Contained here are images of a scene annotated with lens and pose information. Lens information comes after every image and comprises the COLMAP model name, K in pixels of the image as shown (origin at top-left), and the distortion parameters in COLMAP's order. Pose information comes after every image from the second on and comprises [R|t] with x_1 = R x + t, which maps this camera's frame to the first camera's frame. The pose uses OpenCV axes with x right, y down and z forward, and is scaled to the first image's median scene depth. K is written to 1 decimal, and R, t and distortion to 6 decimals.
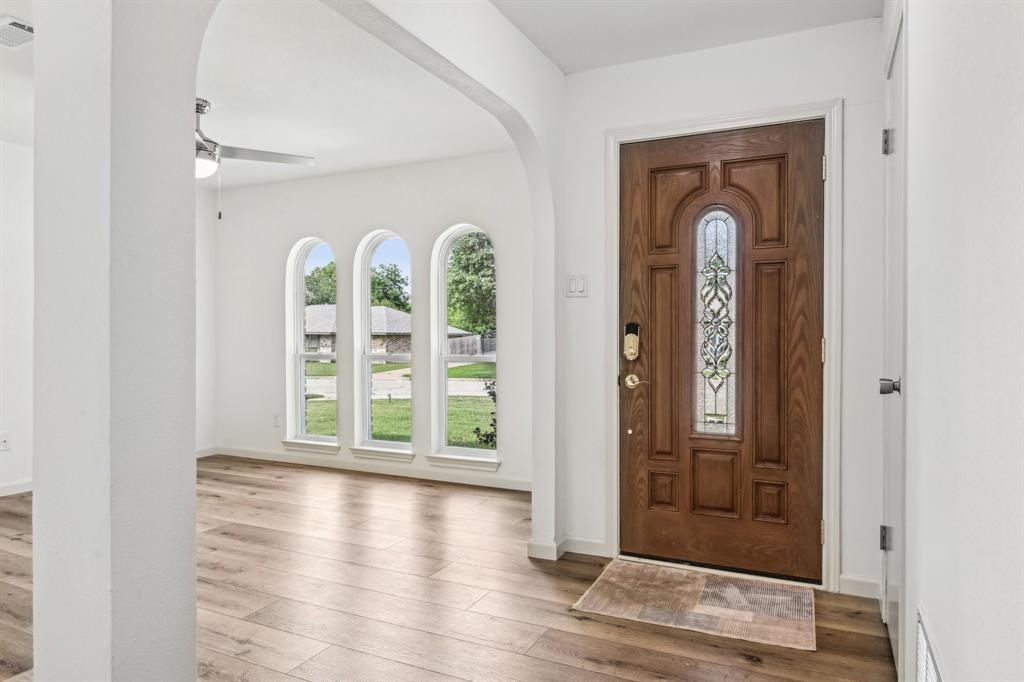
lens RADIAL K [[649.6, 0, 512.0], [0, 649.6, 341.0], [0, 0, 1]] dist [-0.021504, 0.000926]
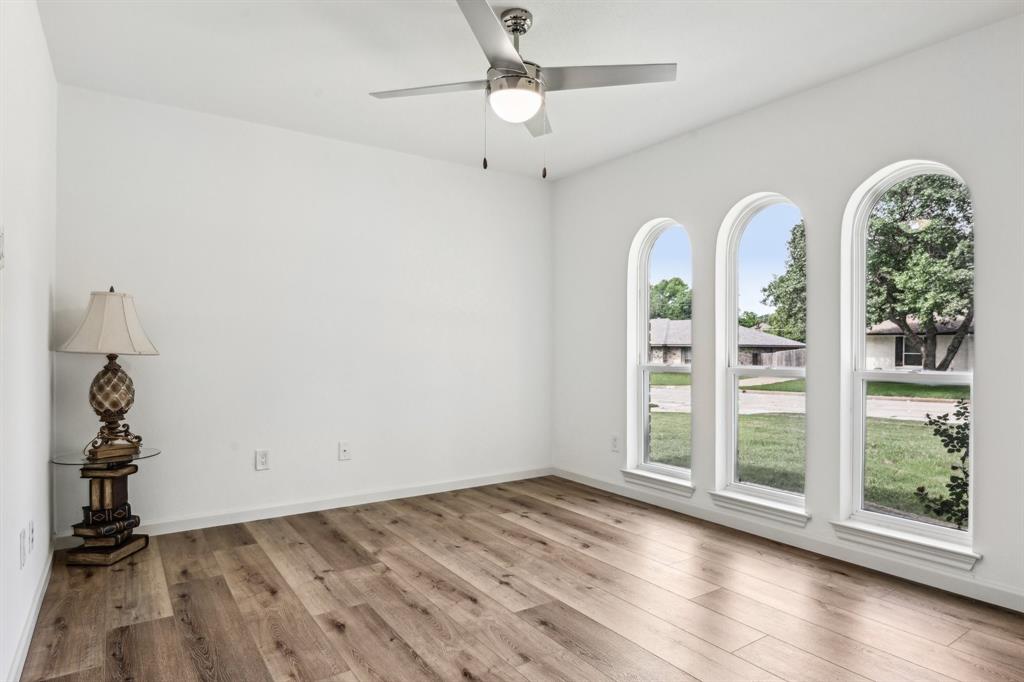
lens RADIAL K [[616.1, 0, 516.1], [0, 616.1, 351.0], [0, 0, 1]] dist [0.018177, -0.026266]
pose [[0.874738, 0.008169, -0.484528, -0.108094], [-0.009321, 0.999957, 0.000031, 0.004718], [0.484507, 0.004489, 0.874776, 0.286929]]
